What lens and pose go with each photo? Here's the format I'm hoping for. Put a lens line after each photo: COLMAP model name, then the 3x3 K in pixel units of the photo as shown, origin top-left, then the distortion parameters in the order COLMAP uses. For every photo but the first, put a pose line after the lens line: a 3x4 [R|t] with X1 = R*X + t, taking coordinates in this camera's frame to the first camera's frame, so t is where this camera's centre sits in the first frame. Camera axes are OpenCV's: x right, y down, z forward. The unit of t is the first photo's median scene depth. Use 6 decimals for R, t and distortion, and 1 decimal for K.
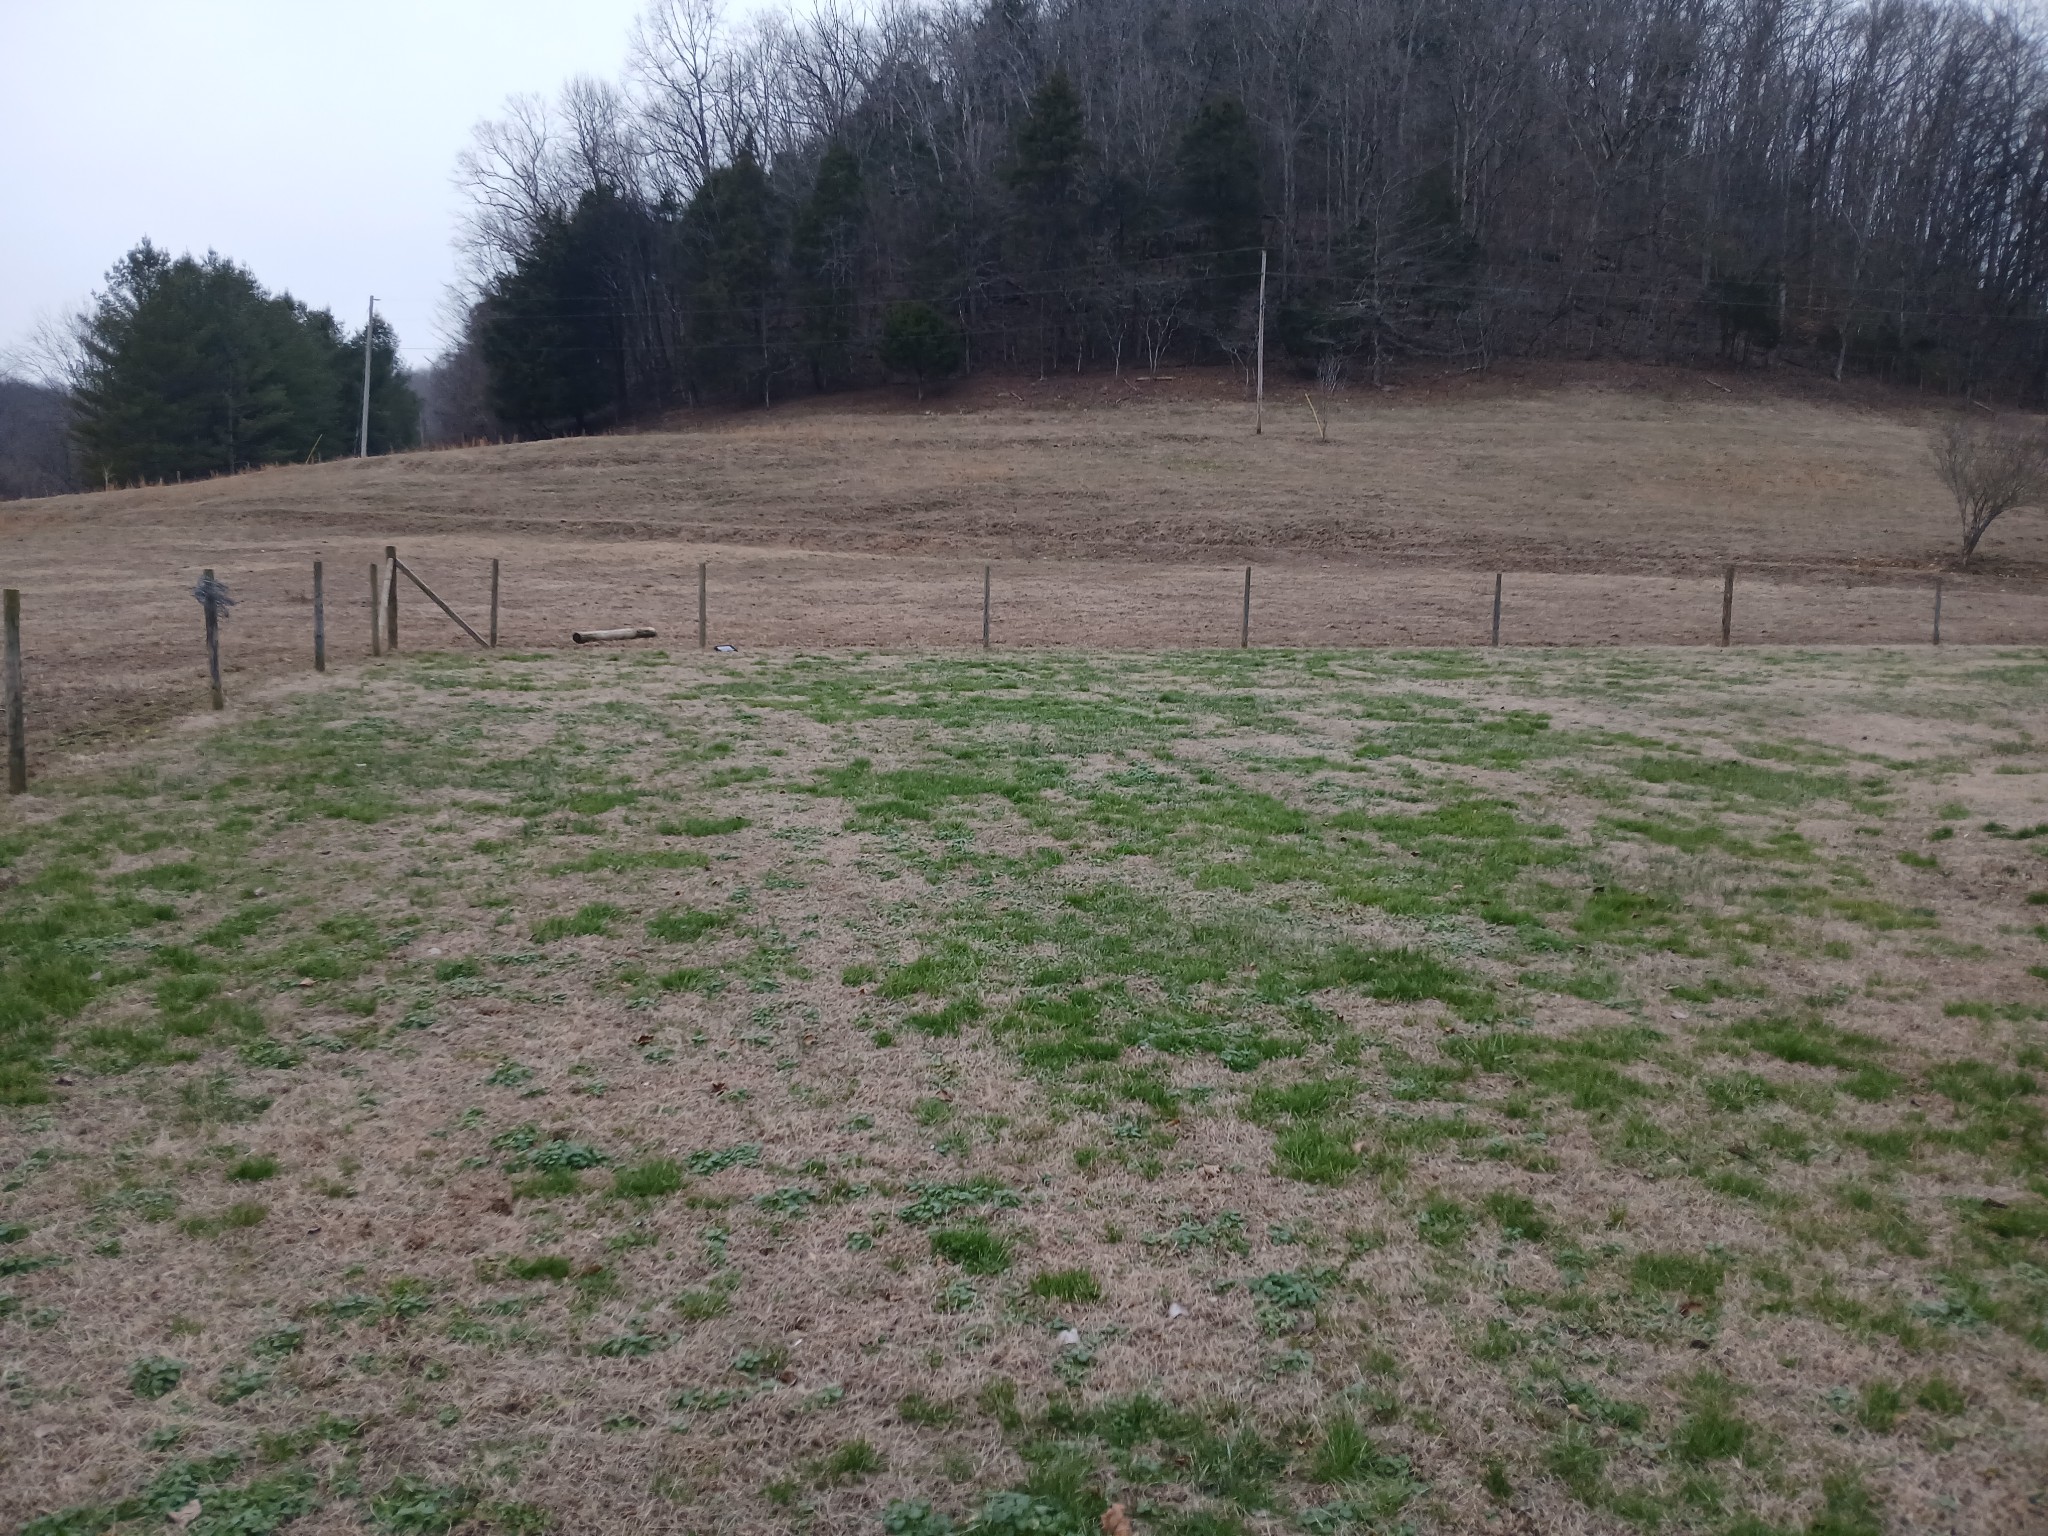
lens RADIAL K [[1544.7, 0, 992.5], [0, 1544.7, 778.5], [0, 0, 1]] dist [0.116924, -0.239525]
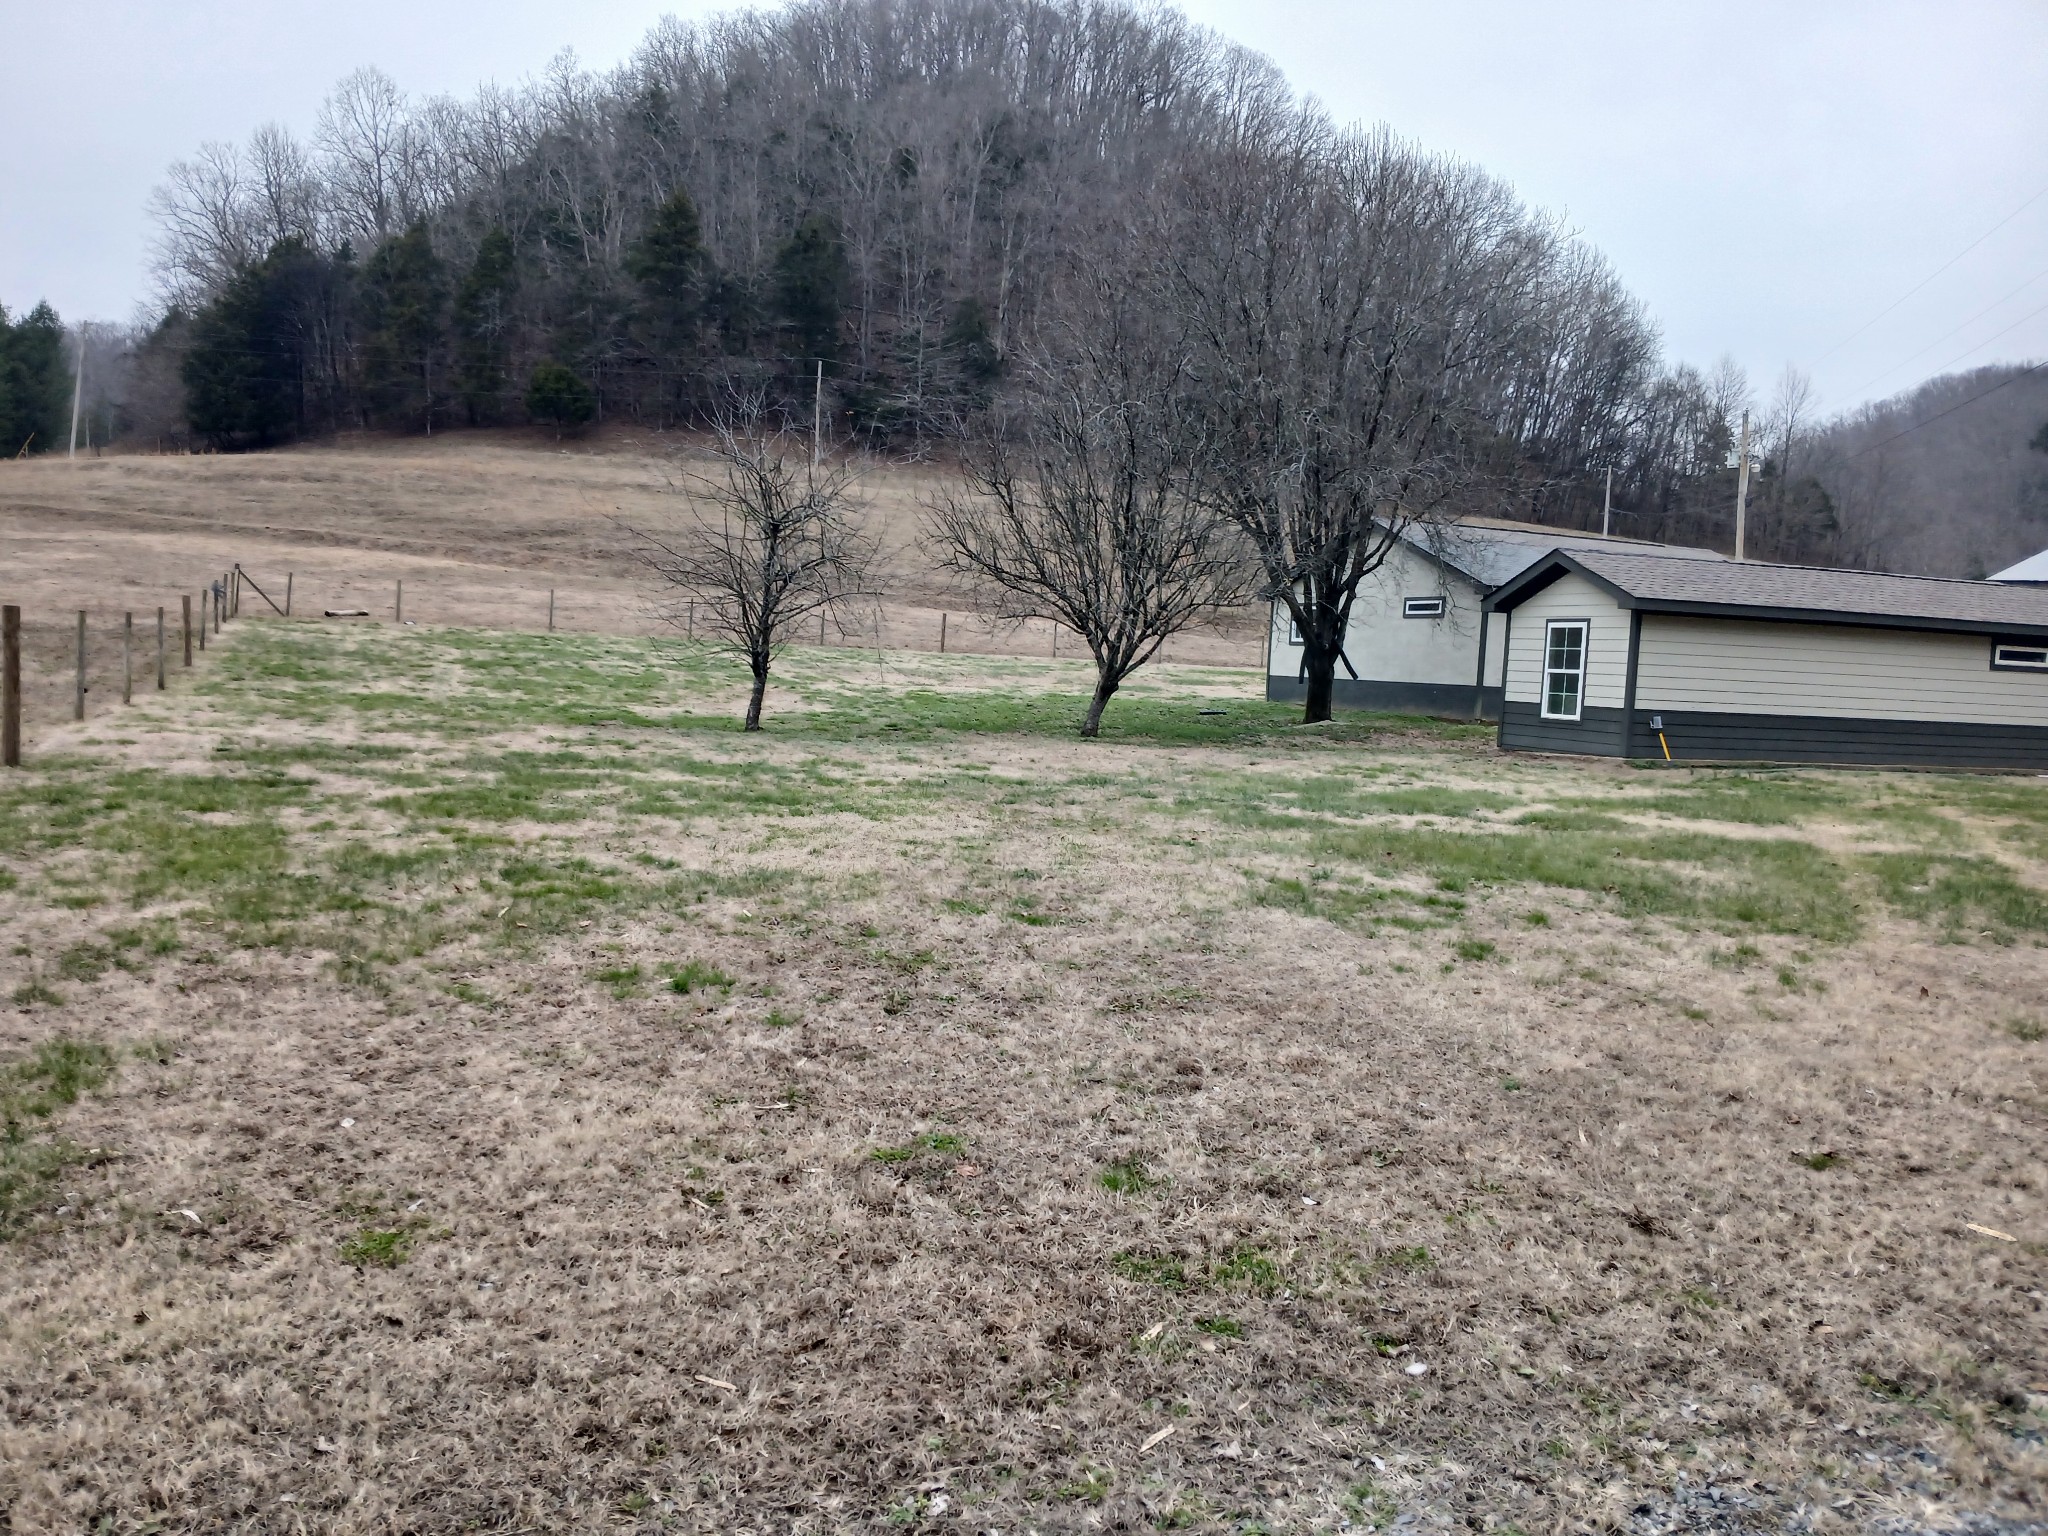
lens RADIAL K [[1544.7, 0, 992.5], [0, 1544.7, 778.5], [0, 0, 1]] dist [0.116924, -0.239525]
pose [[0.976755, 0.032871, 0.211823, 0.042632], [-0.031393, 0.999454, -0.010335, 0.034583], [-0.212047, 0.003445, 0.977253, -0.342643]]
